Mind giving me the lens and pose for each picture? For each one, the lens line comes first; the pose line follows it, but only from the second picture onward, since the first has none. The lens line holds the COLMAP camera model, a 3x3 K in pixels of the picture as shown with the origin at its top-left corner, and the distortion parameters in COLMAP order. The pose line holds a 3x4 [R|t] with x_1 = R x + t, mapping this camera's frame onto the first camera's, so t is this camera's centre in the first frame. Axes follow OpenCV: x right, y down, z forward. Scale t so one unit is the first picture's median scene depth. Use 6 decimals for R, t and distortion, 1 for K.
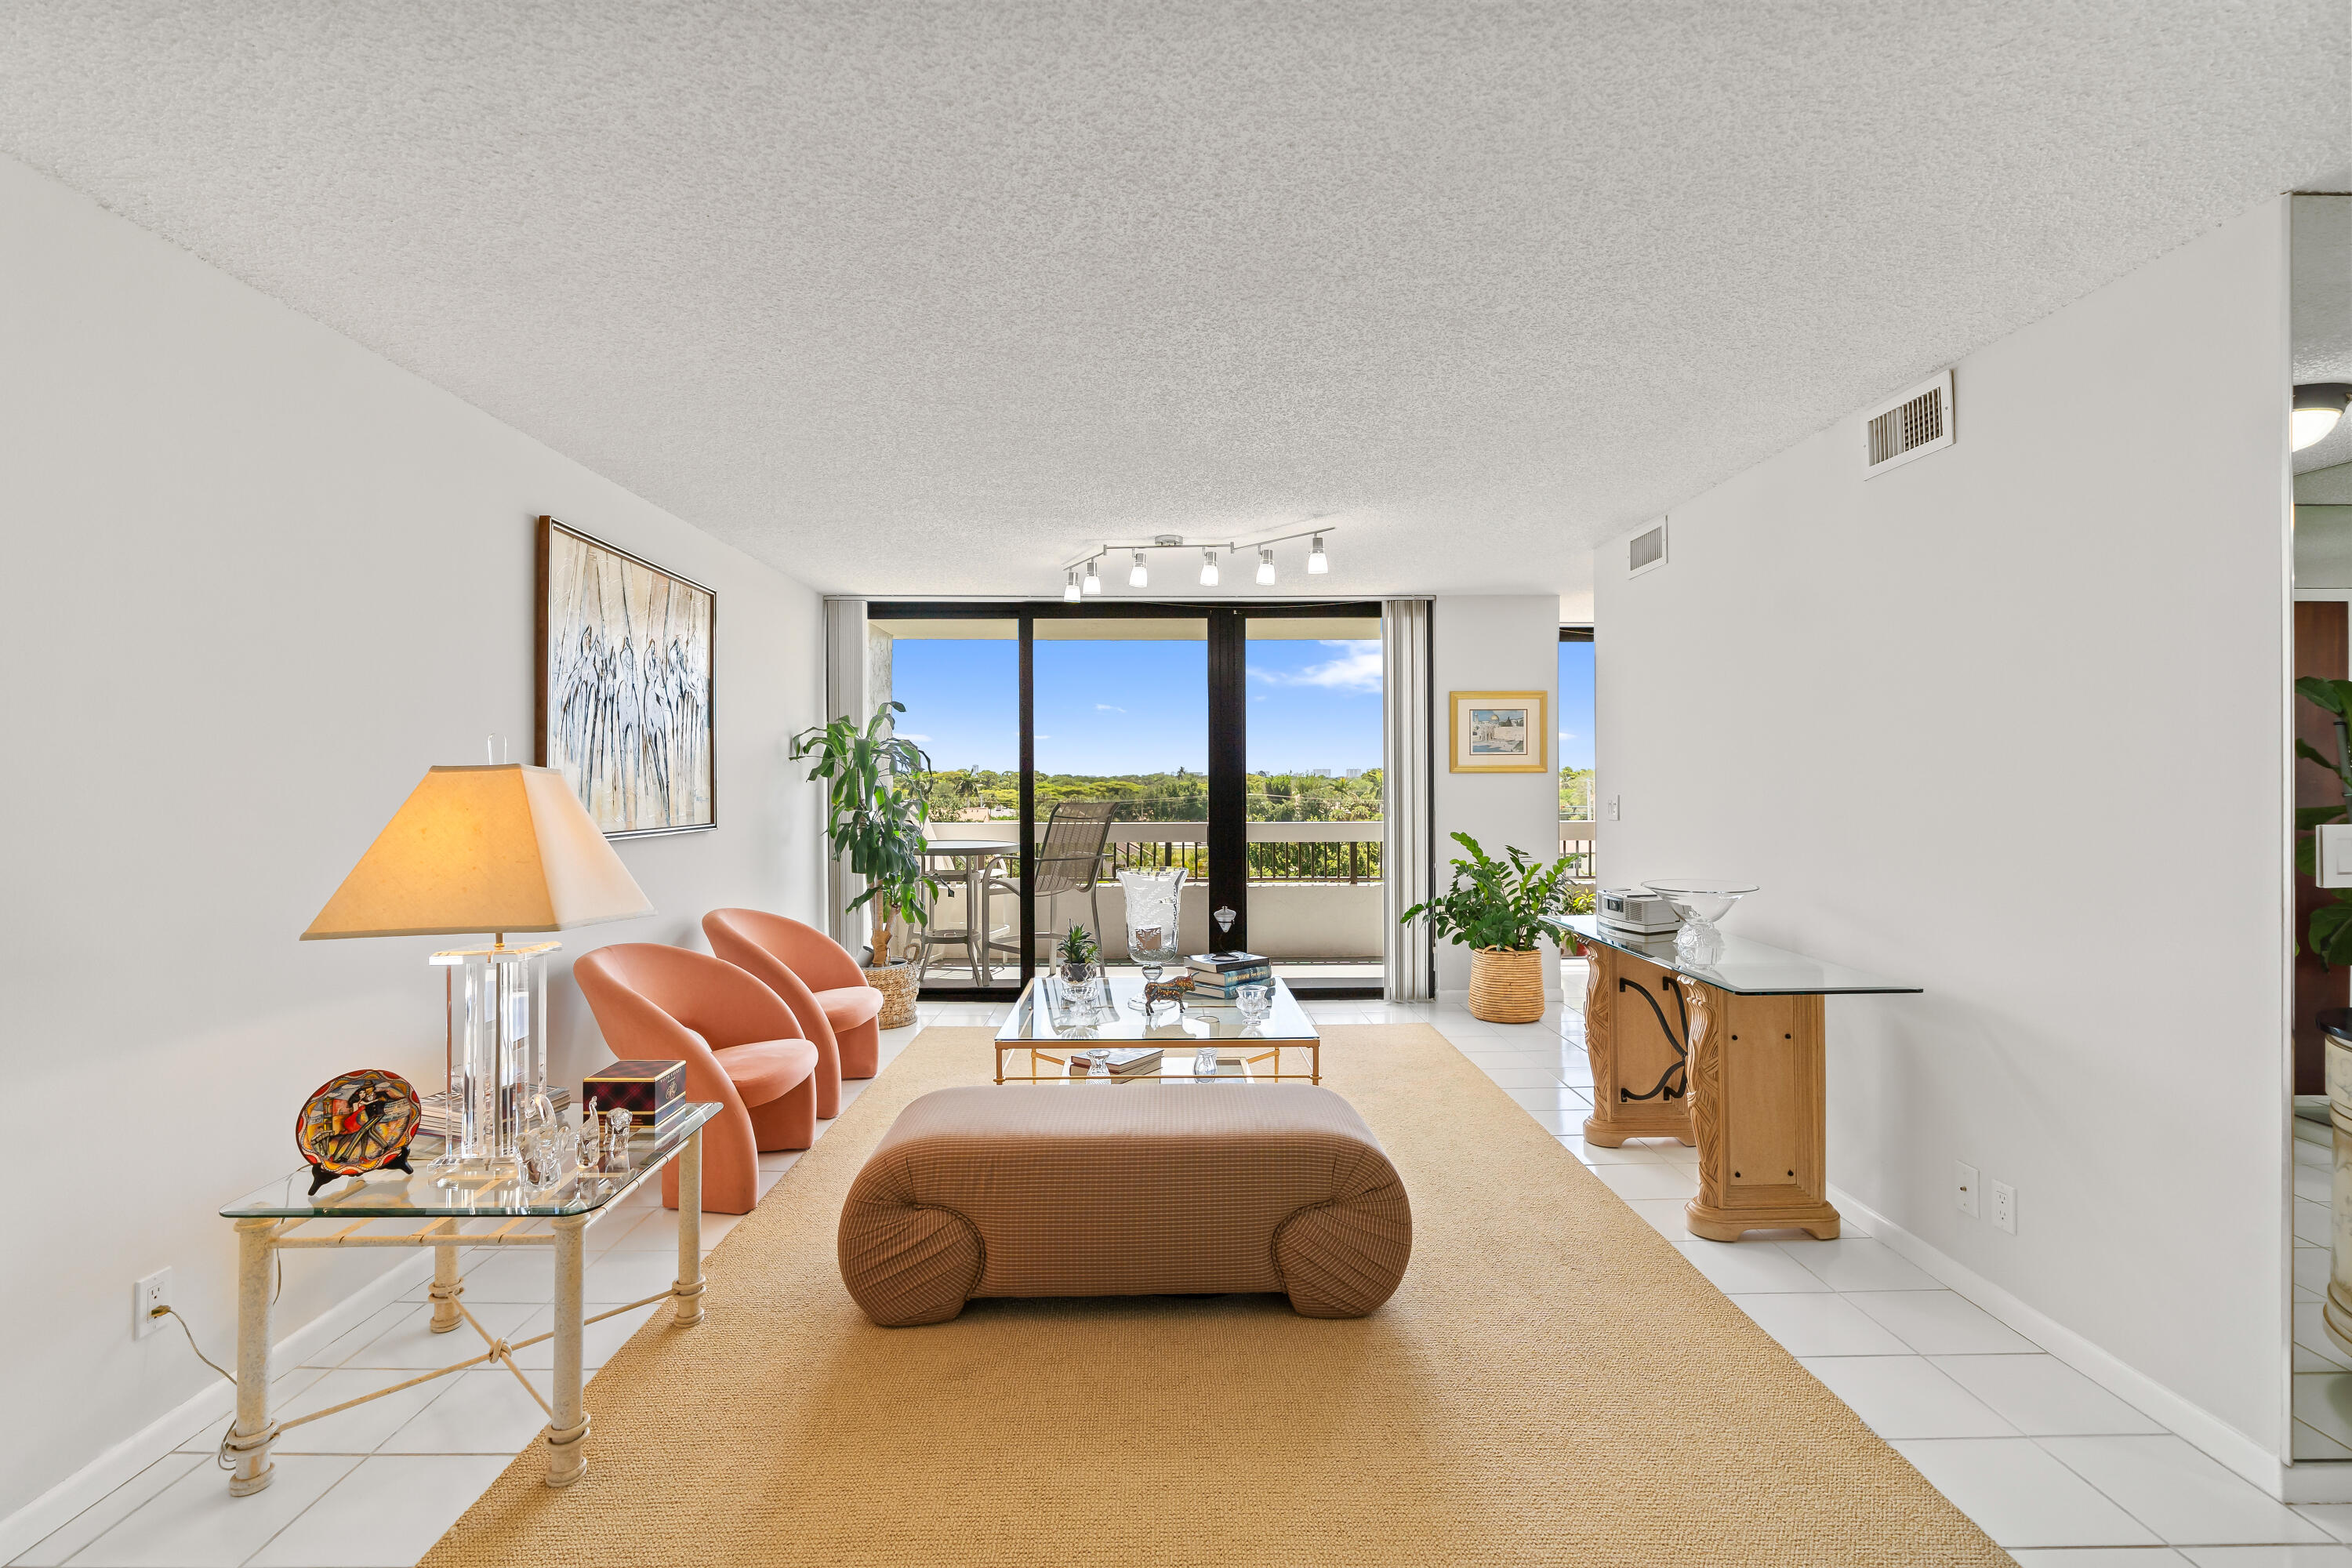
lens RADIAL K [[1077.4, 0, 1191.3], [0, 1077.4, 771.4], [0, 0, 1]] dist [-0.010830, 0.003342]
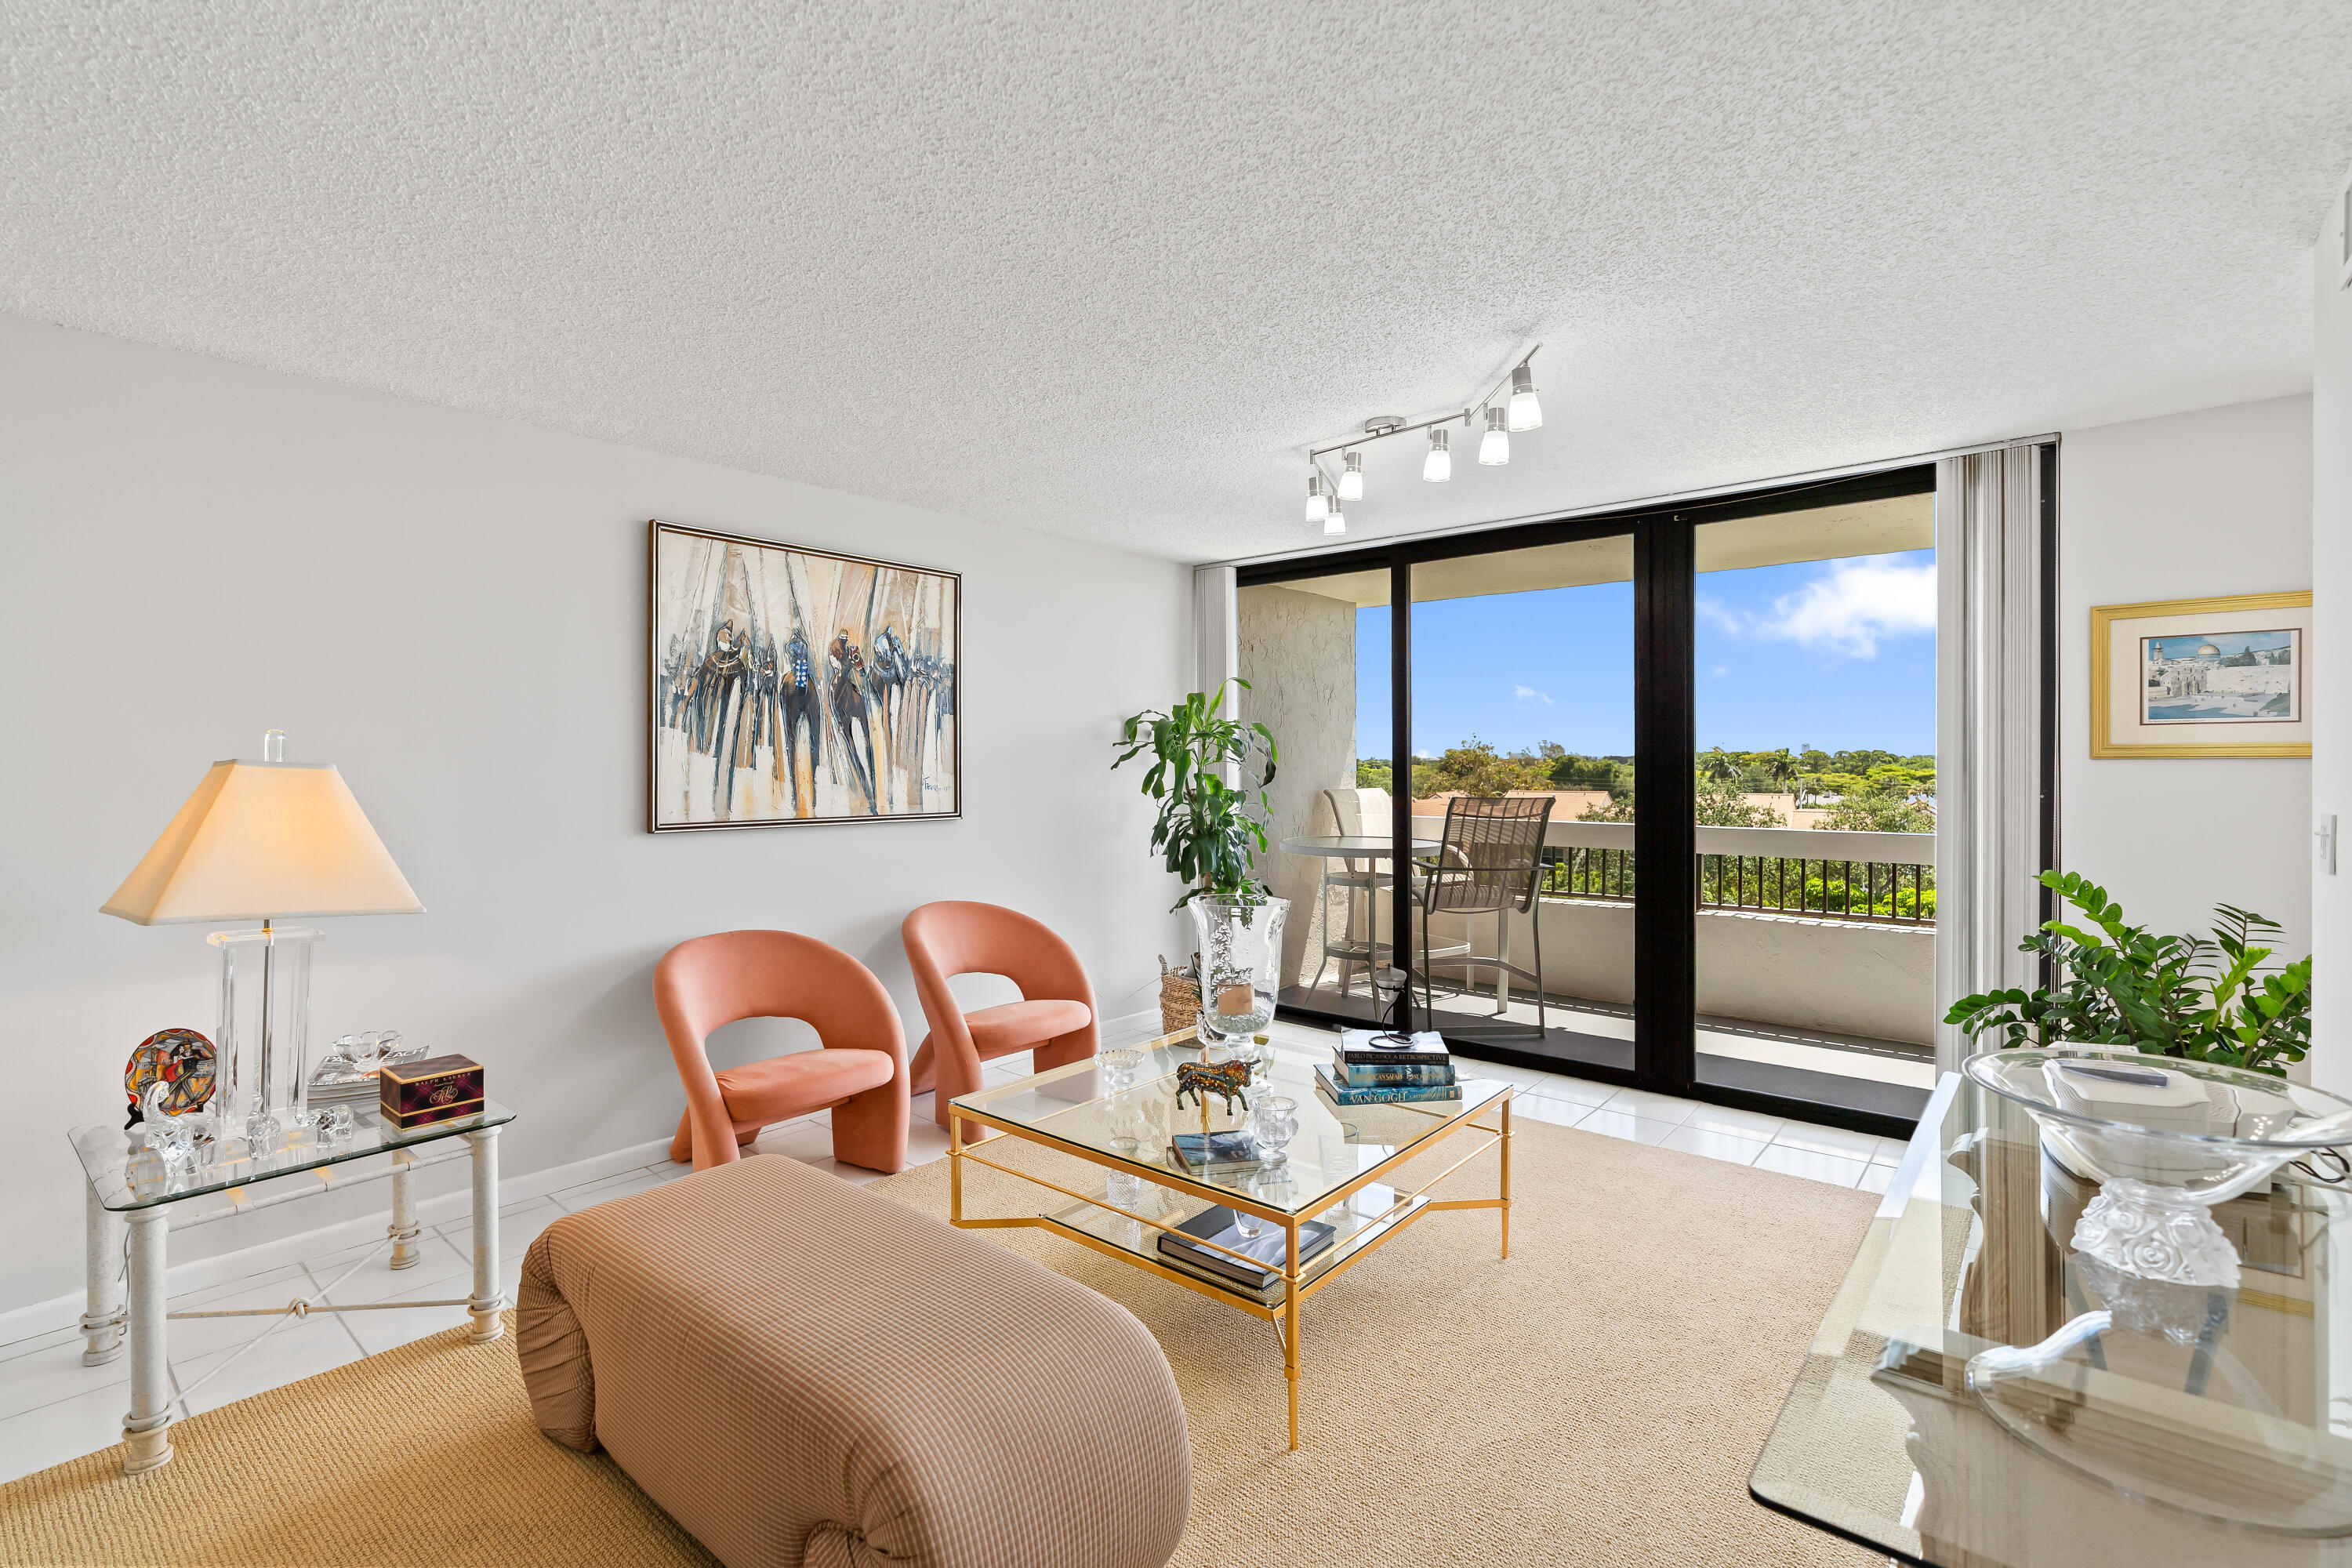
lens RADIAL K [[1077.4, 0, 1160.2], [0, 1077.4, 776.9], [0, 0, 1]] dist [-0.010830, 0.003342]
pose [[0.743799, 0.010024, -0.668328, 0.271385], [0.004493, 0.999790, 0.019996, -0.002210], [0.668388, -0.017876, 0.743598, 0.307167]]
